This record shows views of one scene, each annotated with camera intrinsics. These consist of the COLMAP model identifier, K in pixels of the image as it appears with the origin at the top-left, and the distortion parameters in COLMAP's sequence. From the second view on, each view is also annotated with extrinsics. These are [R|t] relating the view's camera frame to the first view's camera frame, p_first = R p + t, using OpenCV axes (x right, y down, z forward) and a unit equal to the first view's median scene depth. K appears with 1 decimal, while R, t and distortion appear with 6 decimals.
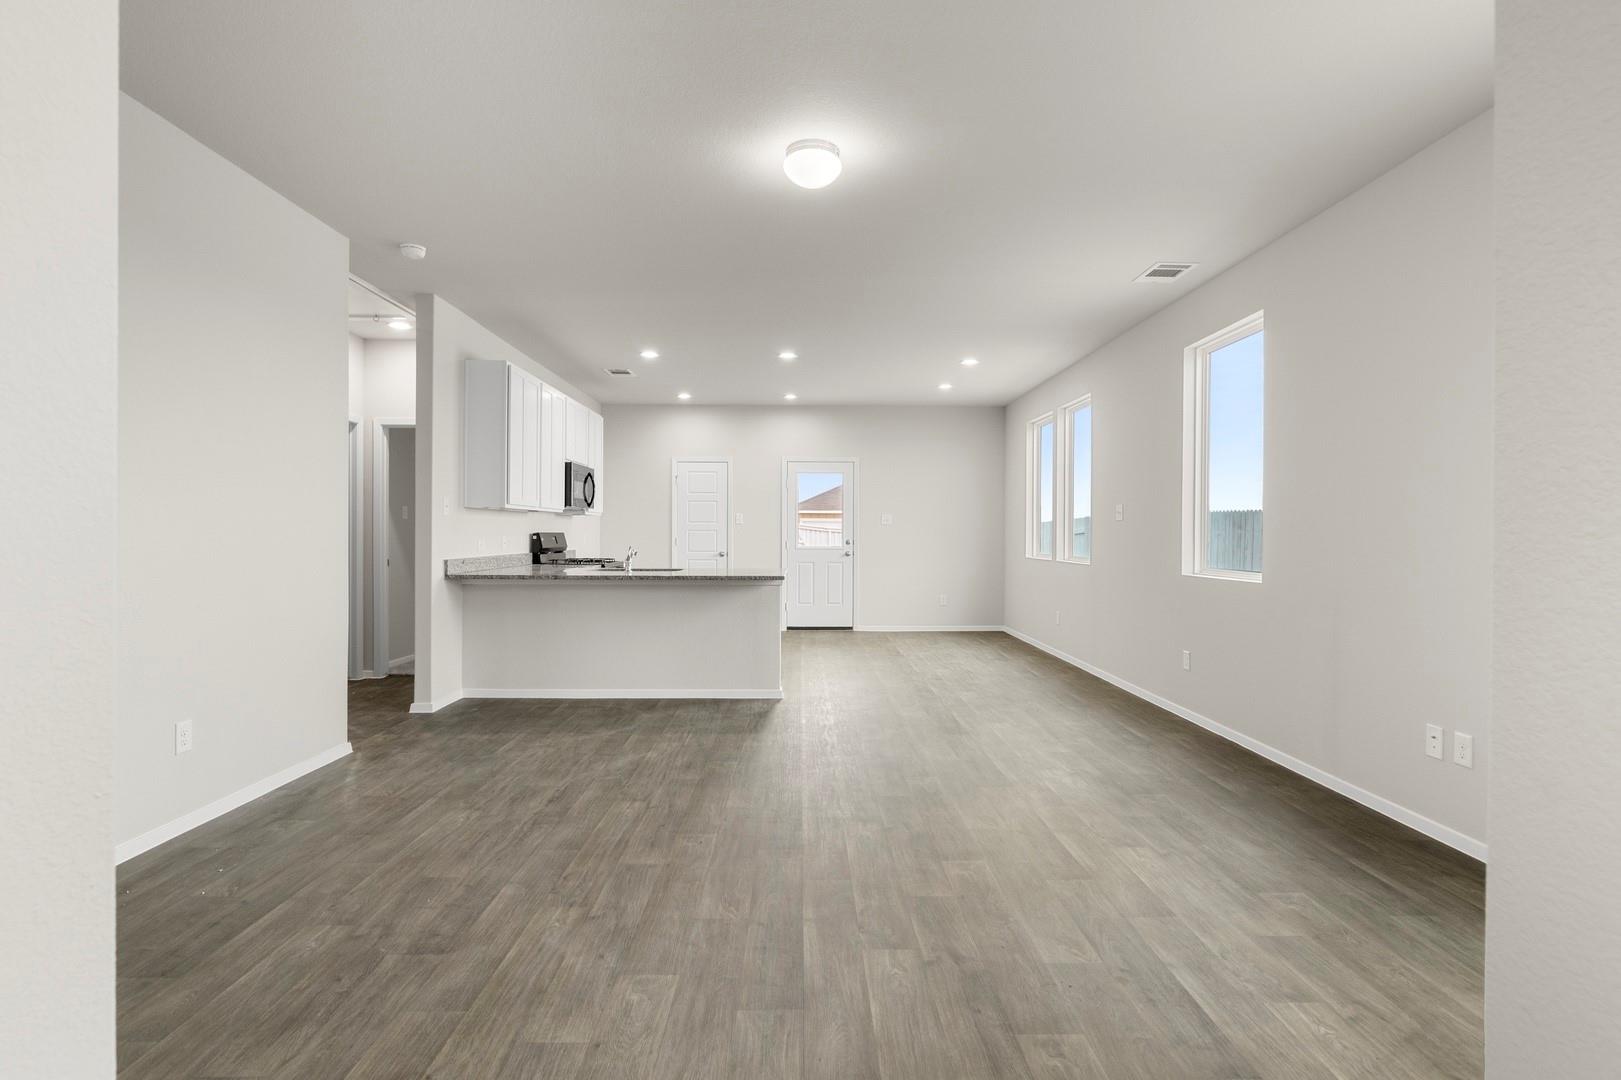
lens RADIAL K [[795.9, 0, 822.6], [0, 795.9, 537.1], [0, 0, 1]] dist [-0.002401, 0.000578]
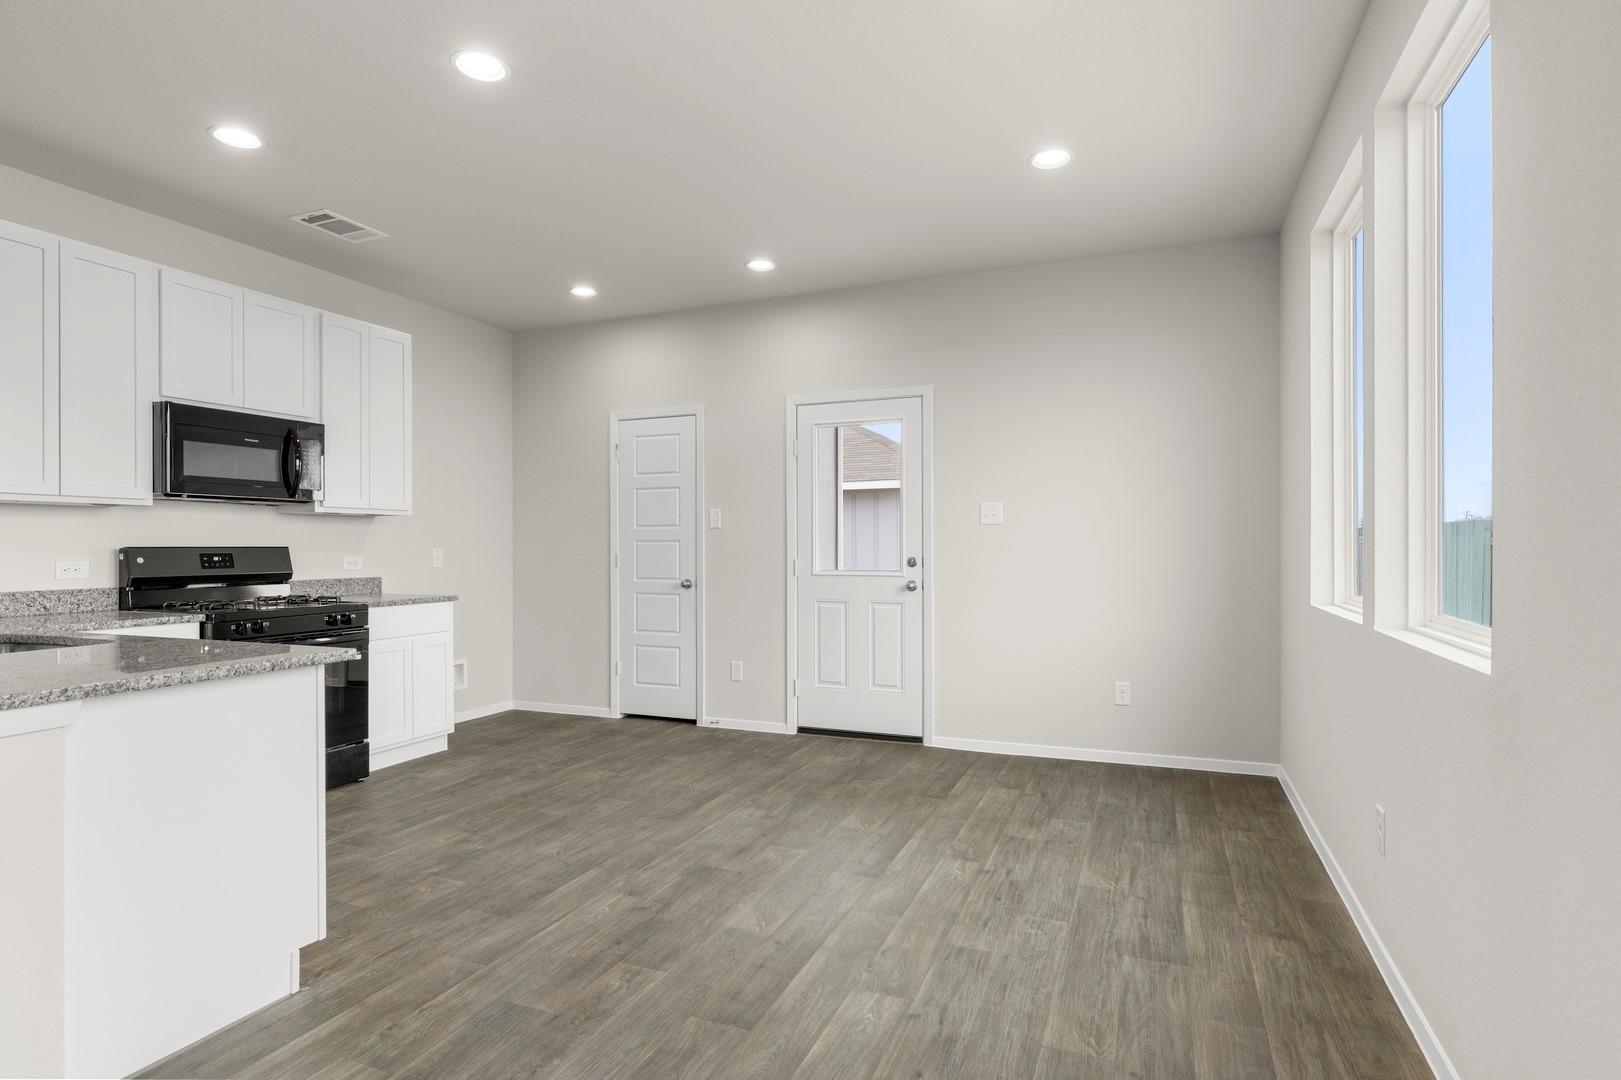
lens RADIAL K [[832.4, 0, 819.5], [0, 832.4, 550.3], [0, 0, 1]] dist [-0.010218, 0.003623]
pose [[0.914848, -0.005468, -0.403761, 0.253411], [0.005177, 0.999985, -0.001813, -0.000247], [0.403765, -0.000432, 0.914863, 0.703111]]
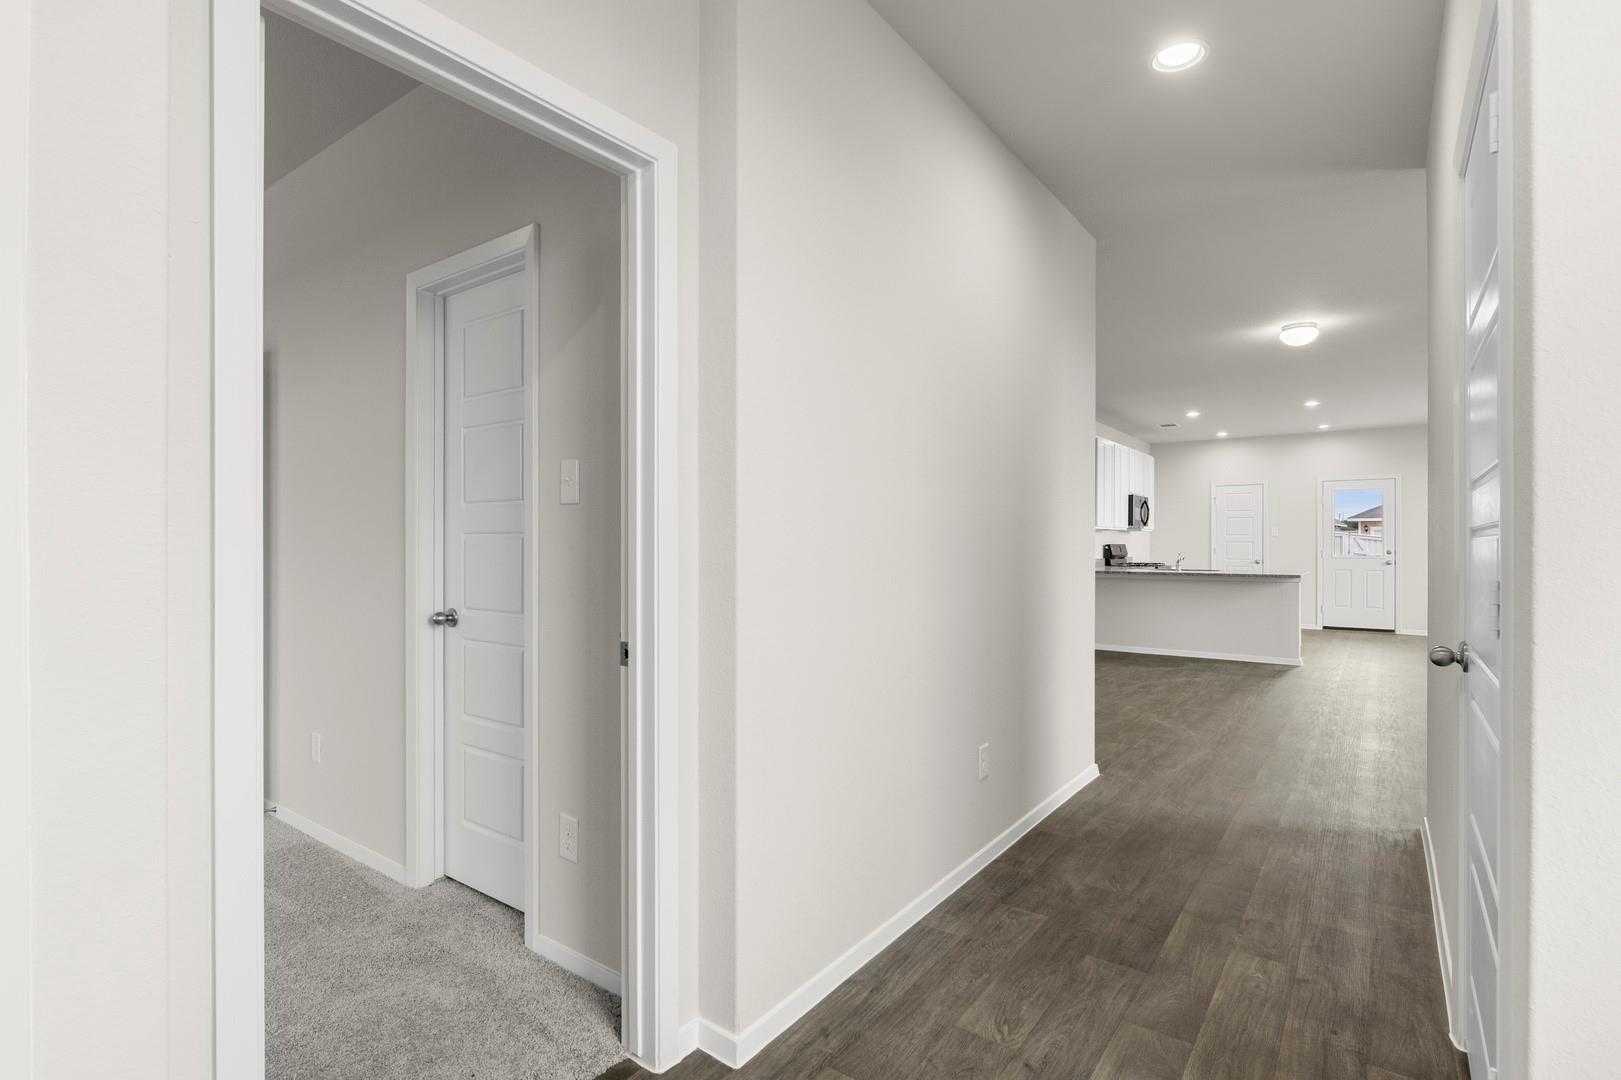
lens RADIAL K [[795.9, 0, 802.9], [0, 795.9, 539.5], [0, 0, 1]] dist [-0.002401, 0.000578]
pose [[0.789027, -0.004089, -0.614345, 0.092348], [-0.001921, 0.999957, -0.009123, 0.000375], [0.614356, 0.008379, 0.788985, -0.485286]]
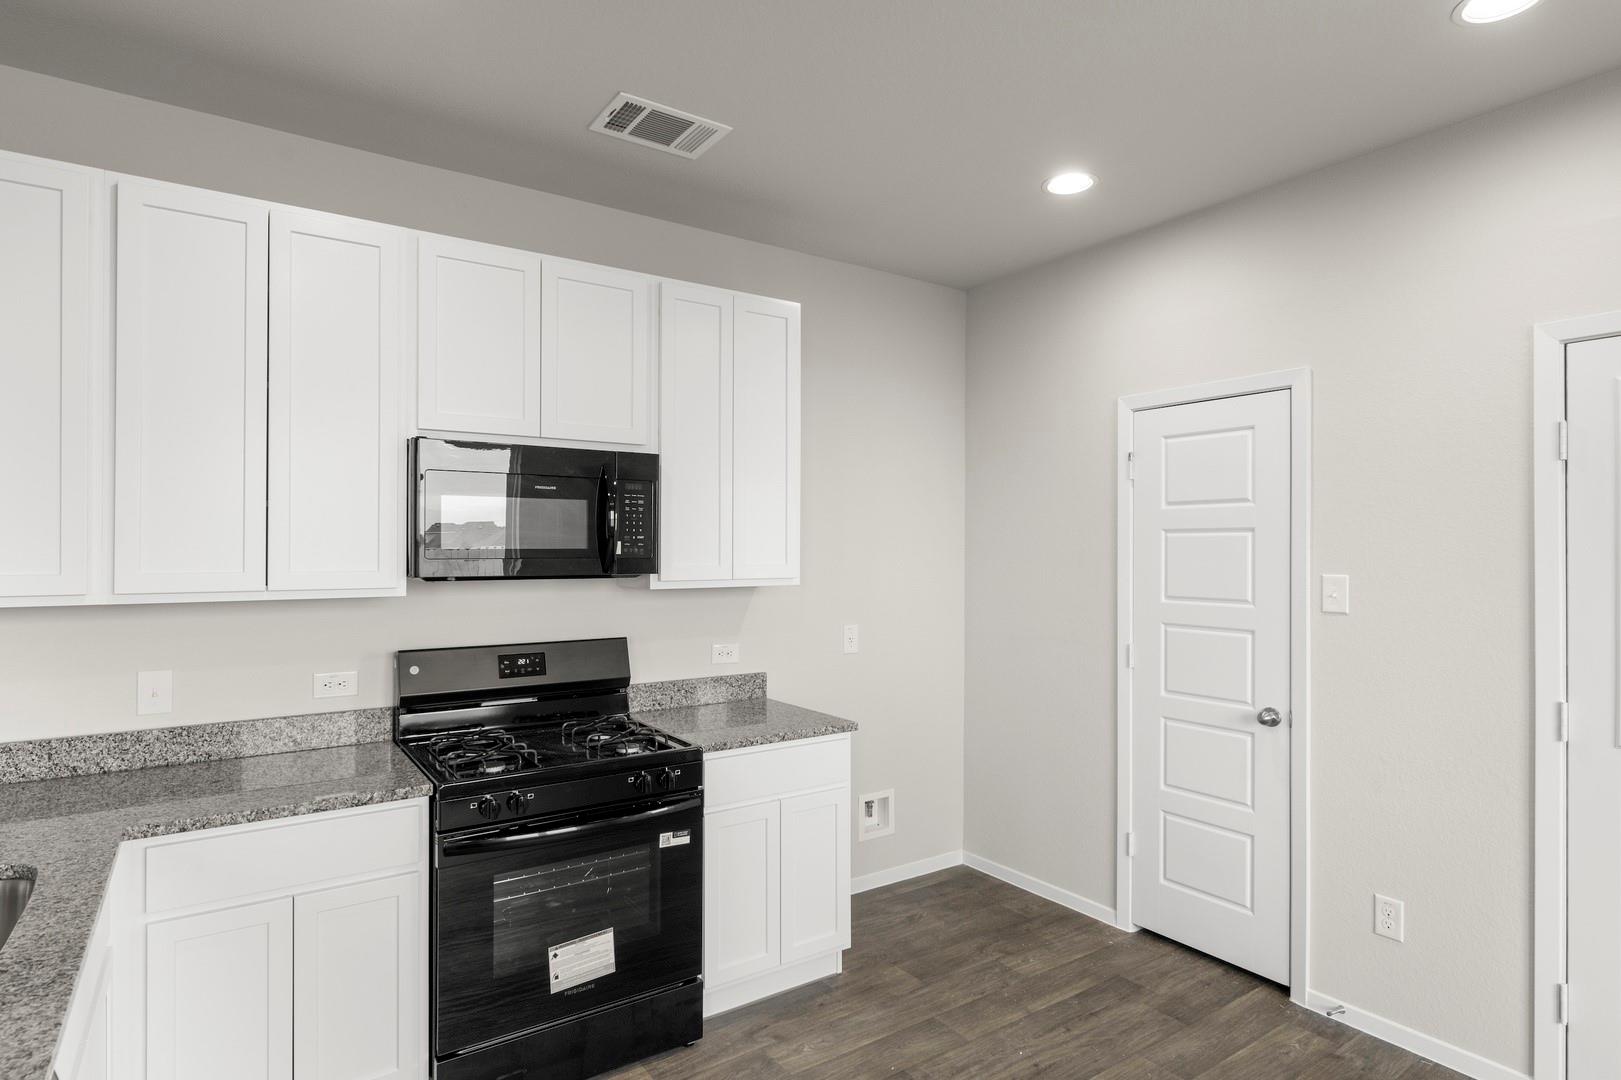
lens RADIAL K [[878.0, 0, 811.3], [0, 878.0, 543.9], [0, 0, 1]] dist [-0.001374, 0.000839]
pose [[0.545729, -0.008412, -0.837919, 0.061247], [-0.003129, 0.999922, -0.012076, -0.048256], [0.837956, 0.009212, 0.545660, 0.946642]]
